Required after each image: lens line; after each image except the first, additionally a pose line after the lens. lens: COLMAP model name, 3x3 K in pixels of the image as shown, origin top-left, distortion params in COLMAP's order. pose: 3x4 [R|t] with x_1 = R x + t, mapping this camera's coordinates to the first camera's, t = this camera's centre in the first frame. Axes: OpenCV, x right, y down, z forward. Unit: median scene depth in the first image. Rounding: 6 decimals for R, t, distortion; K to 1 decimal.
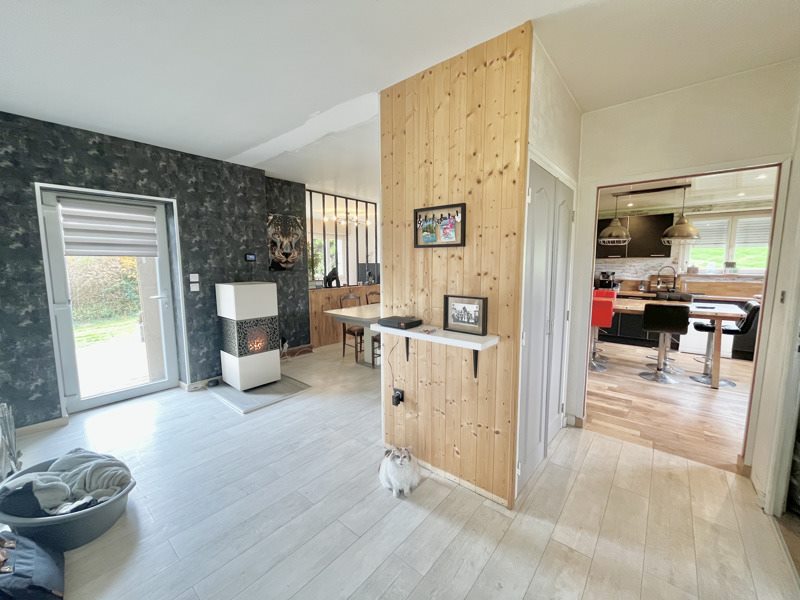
lens RADIAL K [[323.7, 0, 396.9], [0, 323.7, 298.9], [0, 0, 1]] dist [0.000190, -0.000028]
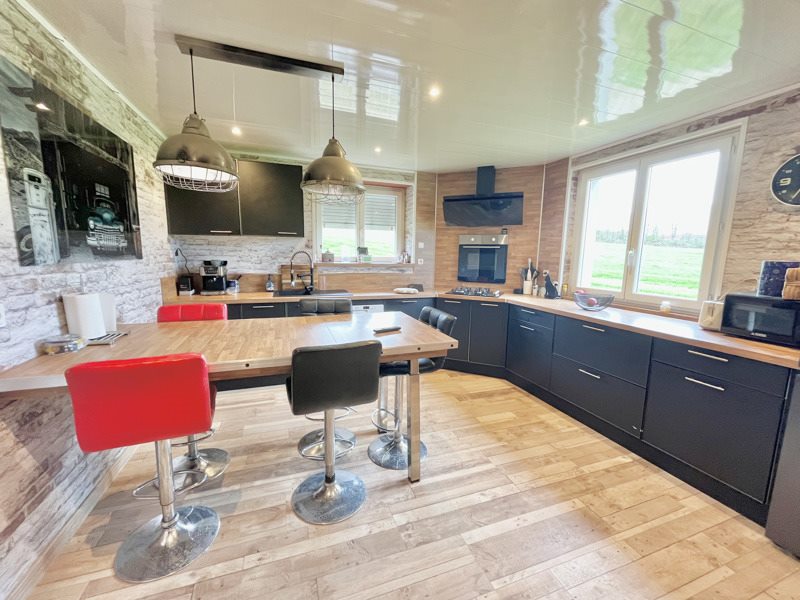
lens RADIAL K [[323.7, 0, 399.0], [0, 323.7, 300.2], [0, 0, 1]] dist [0.000190, -0.000028]
pose [[0.507047, -0.110156, 0.854850, 0.365023], [0.076662, 0.993632, 0.082568, -0.041442], [-0.858502, 0.023669, 0.512263, 0.494509]]
